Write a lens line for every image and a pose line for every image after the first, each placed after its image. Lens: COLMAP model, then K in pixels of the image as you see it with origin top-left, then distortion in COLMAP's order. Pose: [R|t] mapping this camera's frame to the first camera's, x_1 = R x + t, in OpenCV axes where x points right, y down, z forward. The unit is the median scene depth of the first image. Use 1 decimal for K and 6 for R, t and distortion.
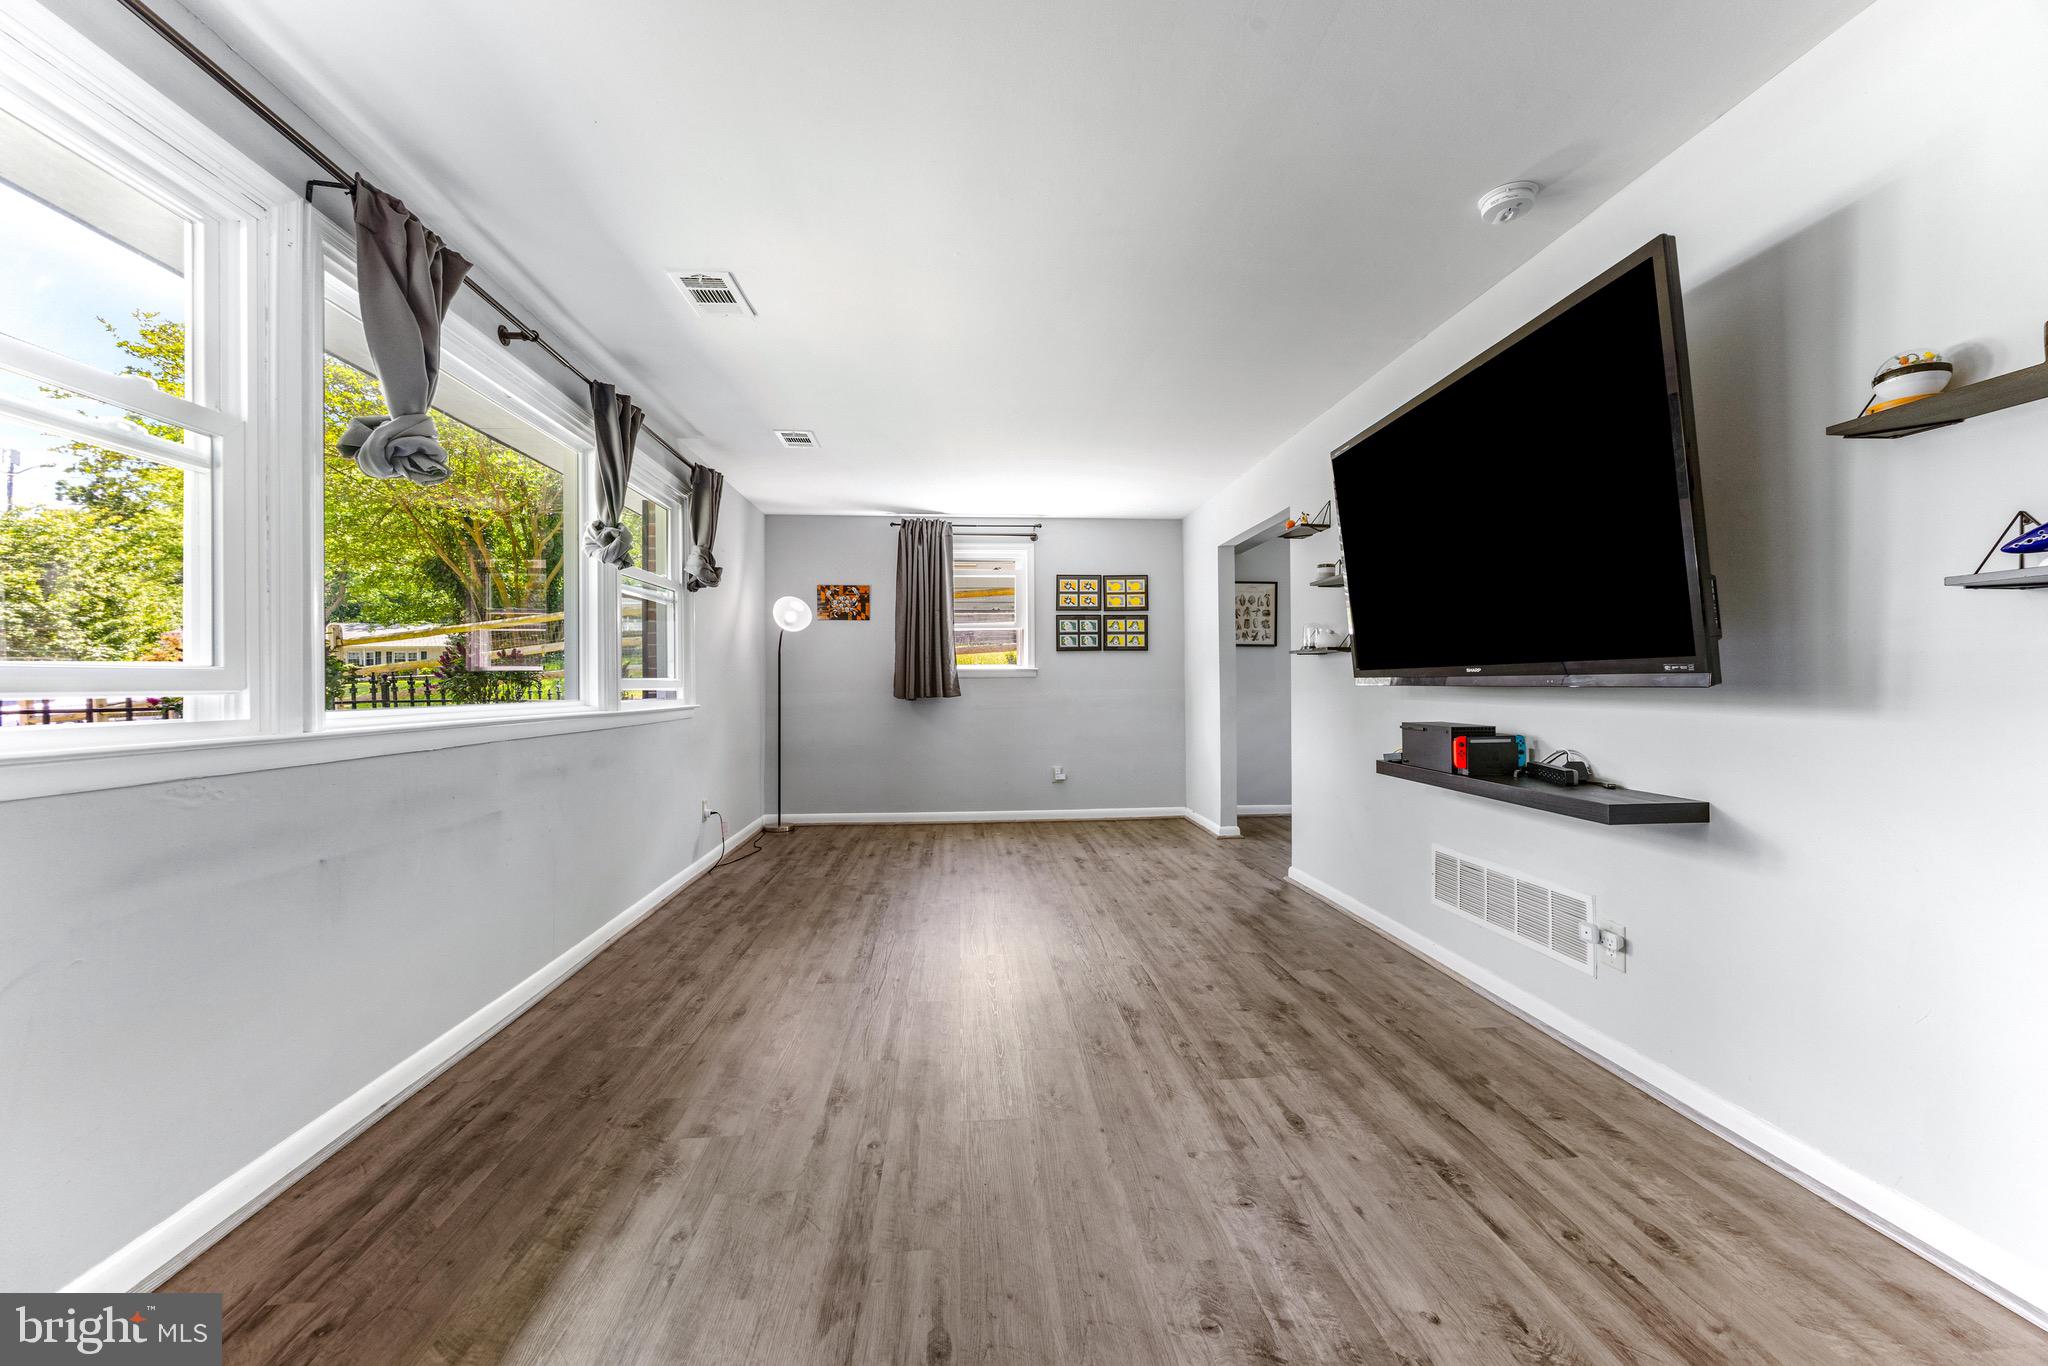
lens RADIAL K [[811.3, 0, 1021.0], [0, 811.3, 684.4], [0, 0, 1]] dist [0.001185, -0.000119]
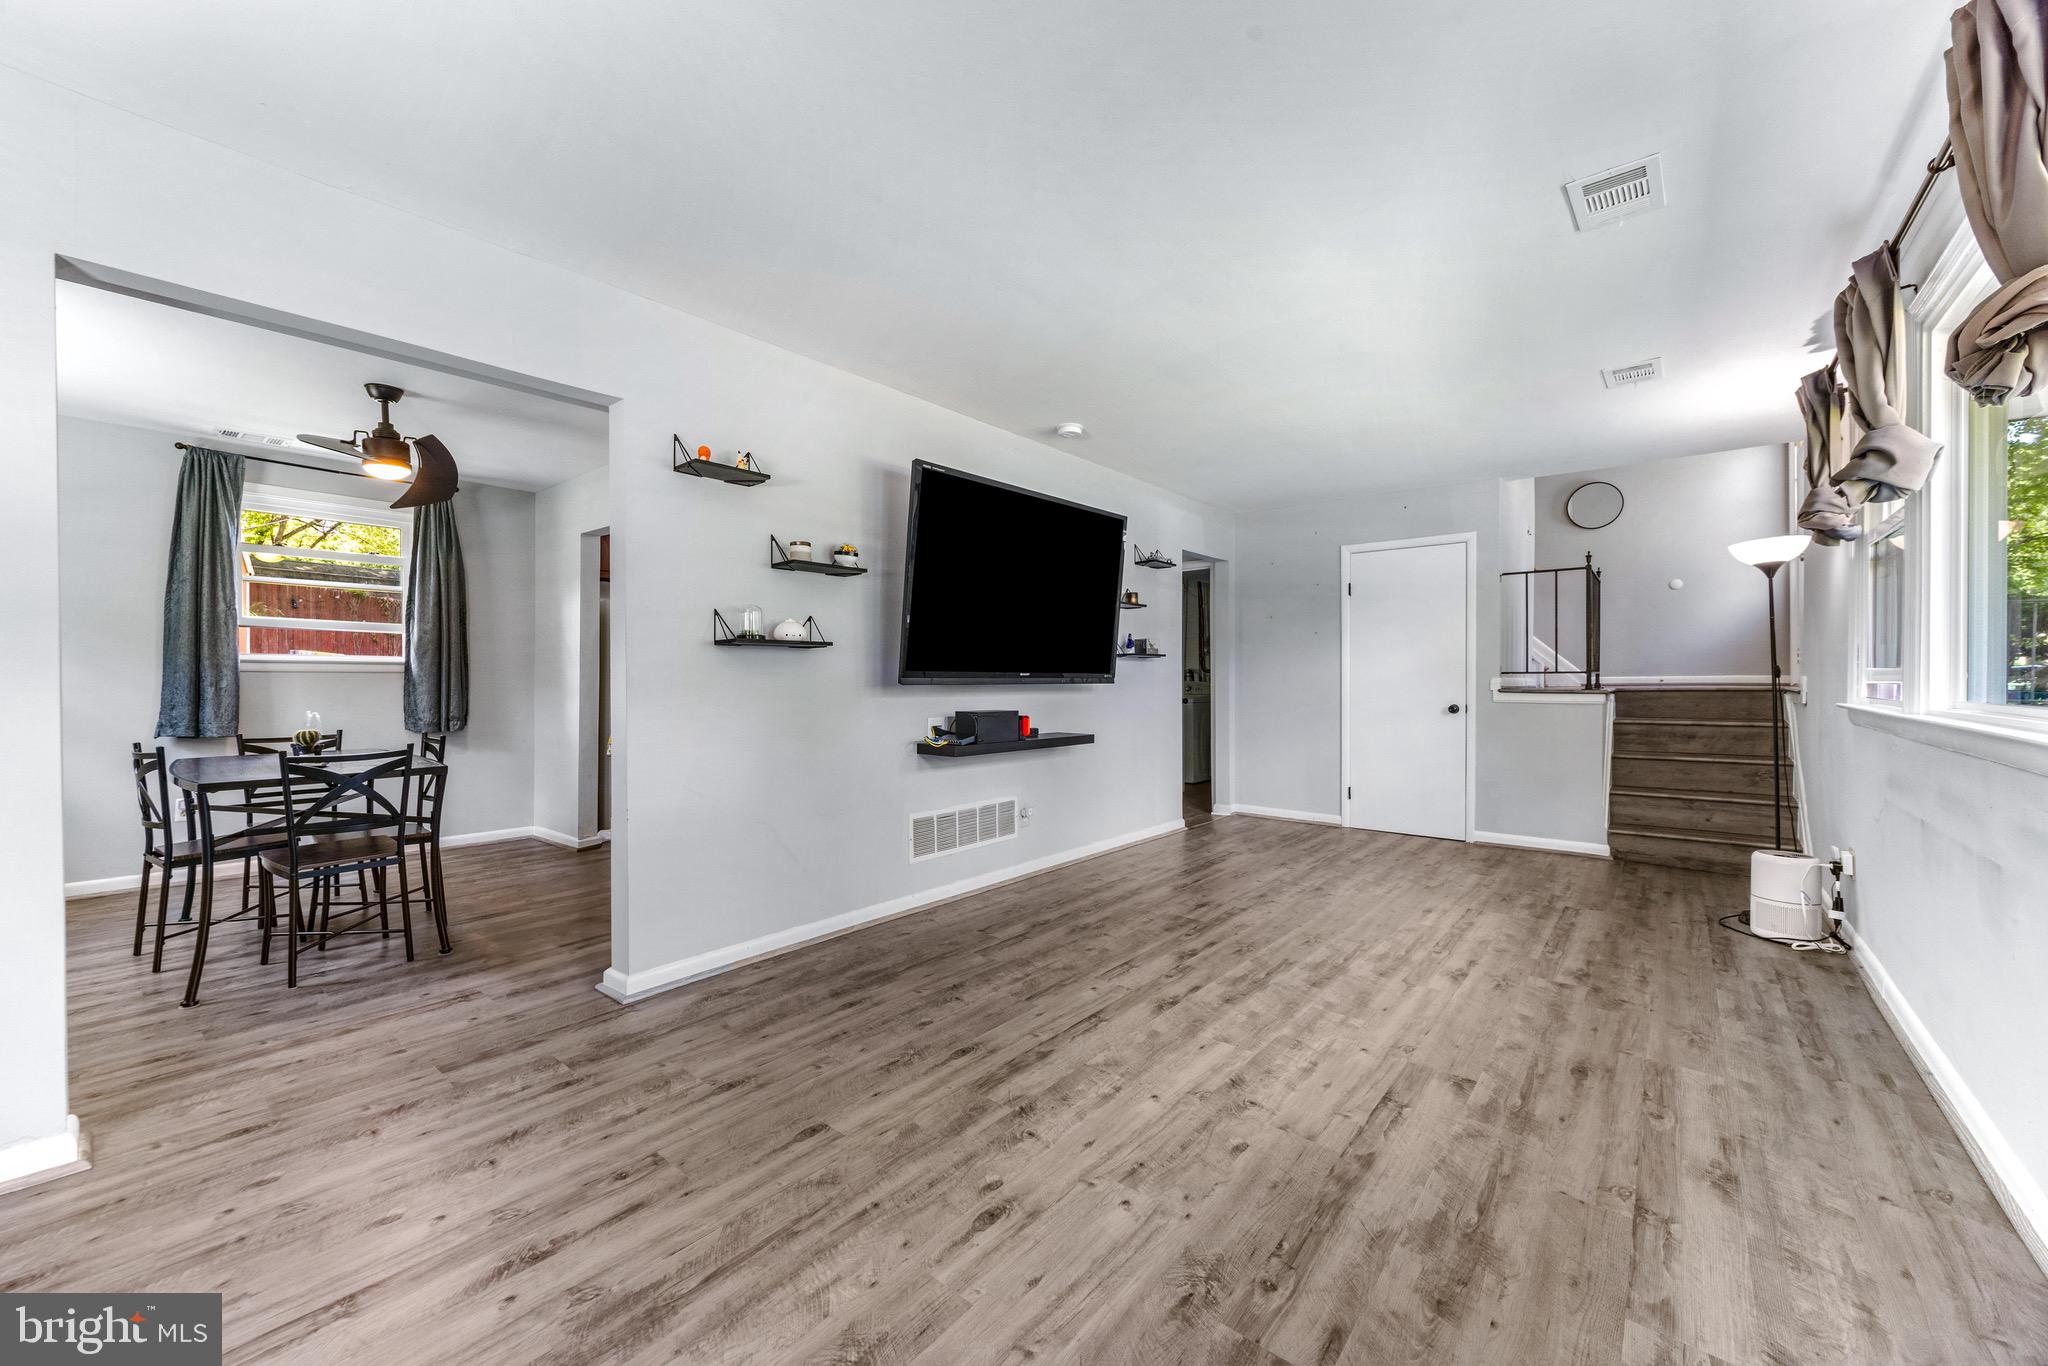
lens RADIAL K [[811.3, 0, 1011.6], [0, 811.3, 679.3], [0, 0, 1]] dist [0.001185, -0.000119]
pose [[-0.722481, 0.007944, 0.691345, -0.506169], [0.005683, 0.999968, -0.005551, 0.000124], [-0.691367, -0.000082, -0.722503, 2.009461]]
